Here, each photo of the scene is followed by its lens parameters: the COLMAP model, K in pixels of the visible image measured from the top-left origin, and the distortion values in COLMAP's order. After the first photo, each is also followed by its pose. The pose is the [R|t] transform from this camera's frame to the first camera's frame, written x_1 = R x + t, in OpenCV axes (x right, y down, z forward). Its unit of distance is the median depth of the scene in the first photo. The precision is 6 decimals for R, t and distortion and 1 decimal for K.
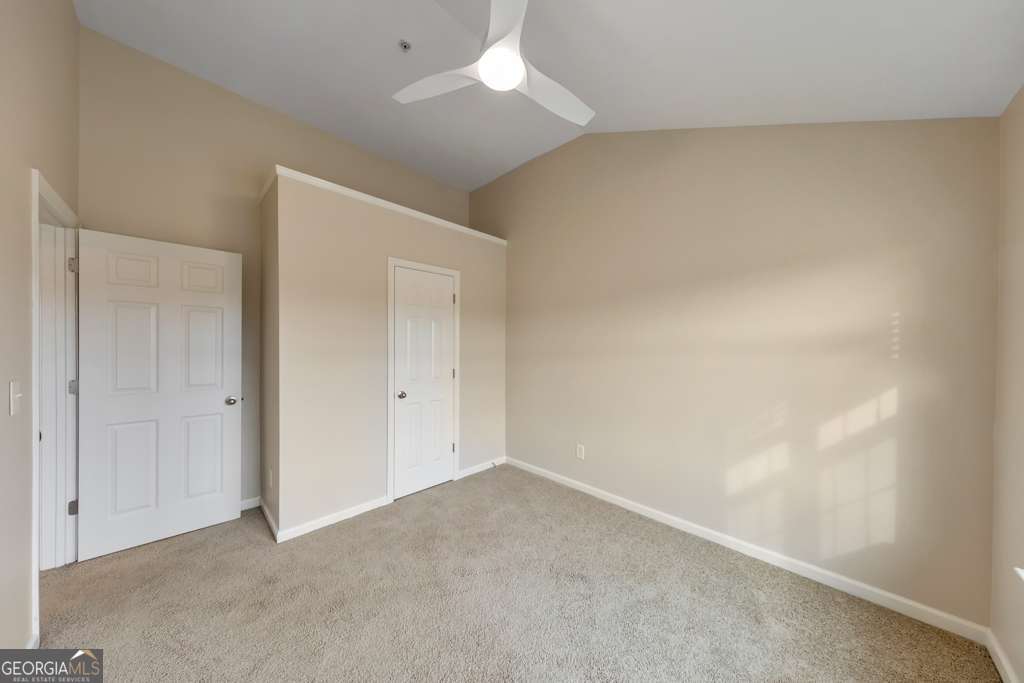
lens RADIAL K [[324.6, 0, 508.3], [0, 324.6, 347.0], [0, 0, 1]] dist [0.008143, -0.000745]
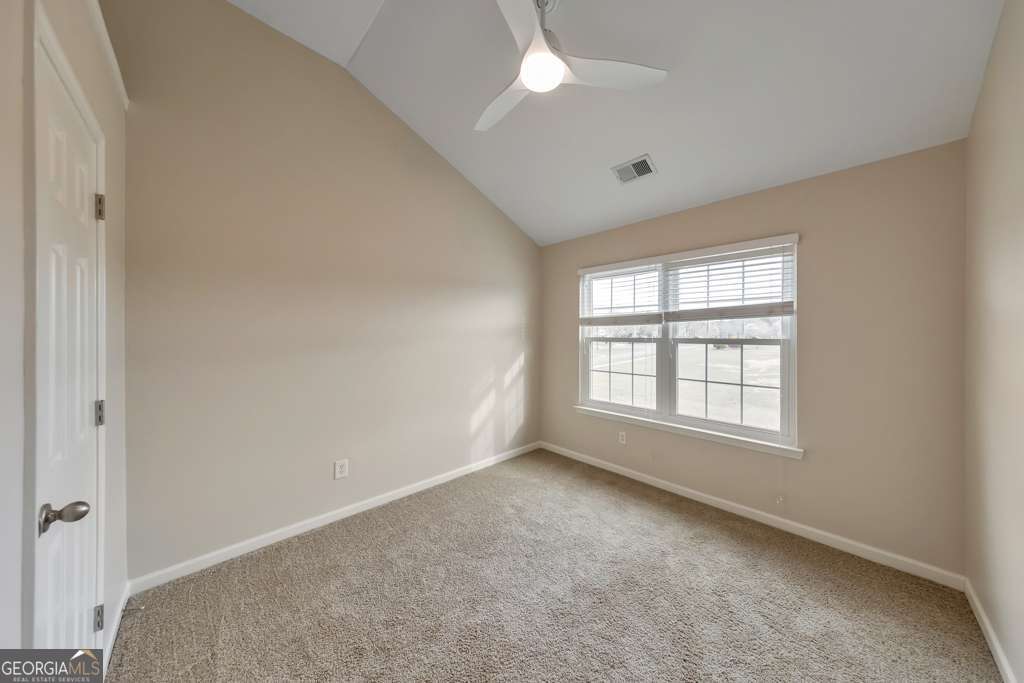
lens RADIAL K [[324.6, 0, 517.5], [0, 324.6, 334.5], [0, 0, 1]] dist [0.008143, -0.000745]
pose [[0.011900, -0.000350, 0.999929, -0.565992], [0.014970, 0.999888, 0.000171, 0.001587], [-0.999817, 0.014967, 0.011904, 0.562111]]
